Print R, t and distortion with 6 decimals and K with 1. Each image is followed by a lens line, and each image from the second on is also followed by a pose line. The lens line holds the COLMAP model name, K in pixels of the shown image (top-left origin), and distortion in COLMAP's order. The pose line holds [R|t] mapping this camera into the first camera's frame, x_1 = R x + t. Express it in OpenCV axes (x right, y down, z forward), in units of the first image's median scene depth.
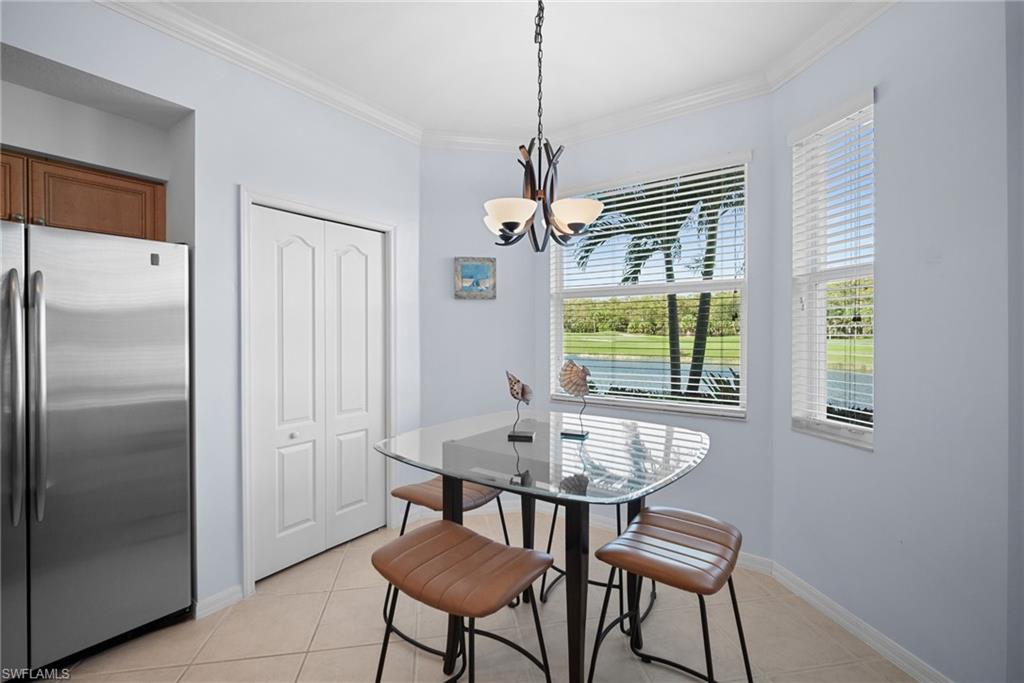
lens RADIAL K [[450.2, 0, 513.4], [0, 450.2, 335.6], [0, 0, 1]] dist [-0.011311, 0.003558]
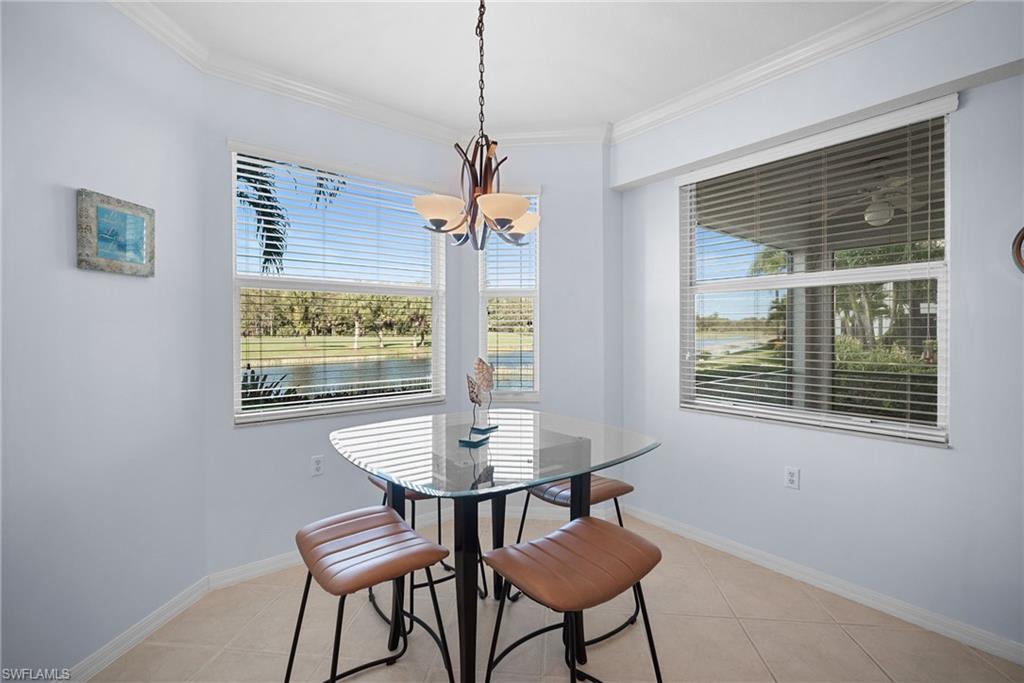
lens RADIAL K [[450.2, 0, 514.4], [0, 450.2, 334.3], [0, 0, 1]] dist [-0.011311, 0.003558]
pose [[0.268706, -0.005764, 0.963205, -0.657594], [0.010847, 0.999937, 0.002958, -0.002074], [-0.963161, 0.009653, 0.268751, 0.502826]]
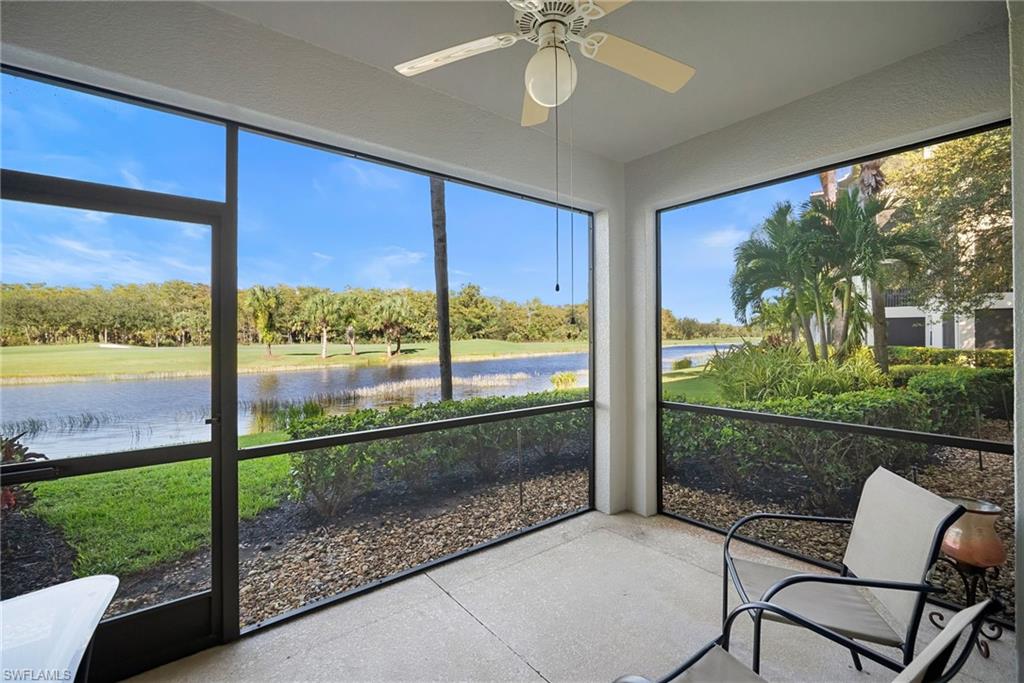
lens RADIAL K [[450.2, 0, 511.9], [0, 450.2, 340.6], [0, 0, 1]] dist [-0.011311, 0.003558]
pose [[0.279378, -0.006487, 0.960159, 0.502798], [0.014683, 0.999889, 0.002484, -0.000157], [-0.960069, 0.013404, 0.279442, -0.431347]]
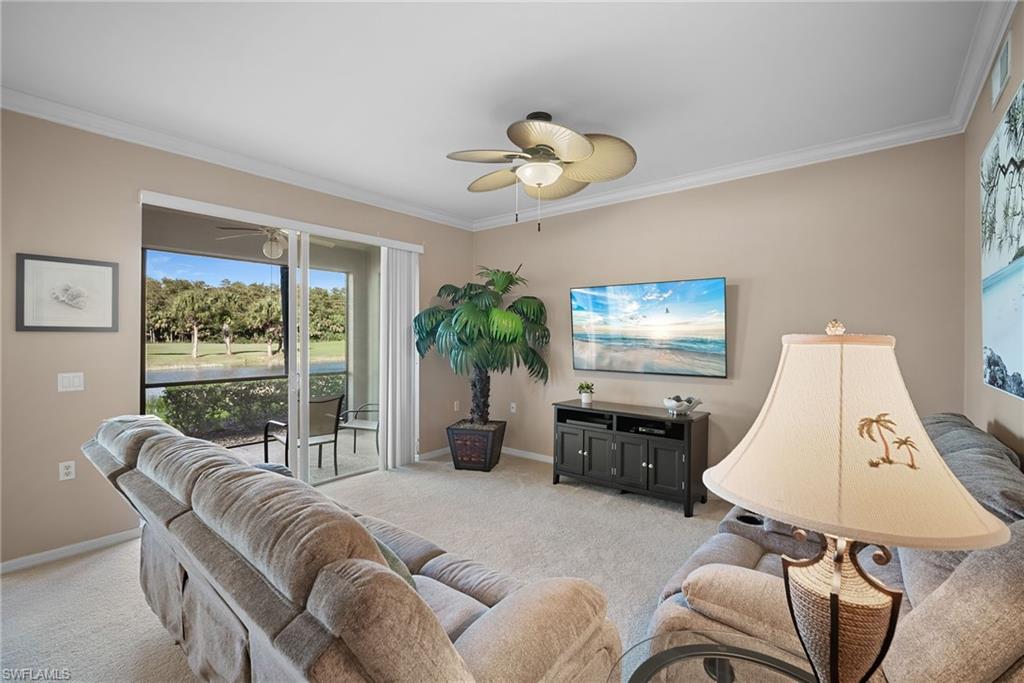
lens RADIAL K [[450.2, 0, 512.6], [0, 450.2, 336.5], [0, 0, 1]] dist [-0.011311, 0.003558]
pose [[0.063263, 0.003267, 0.997992, -0.782105], [0.009723, 0.999945, -0.003889, 0.011226], [-0.997950, 0.009949, 0.063228, -1.509793]]
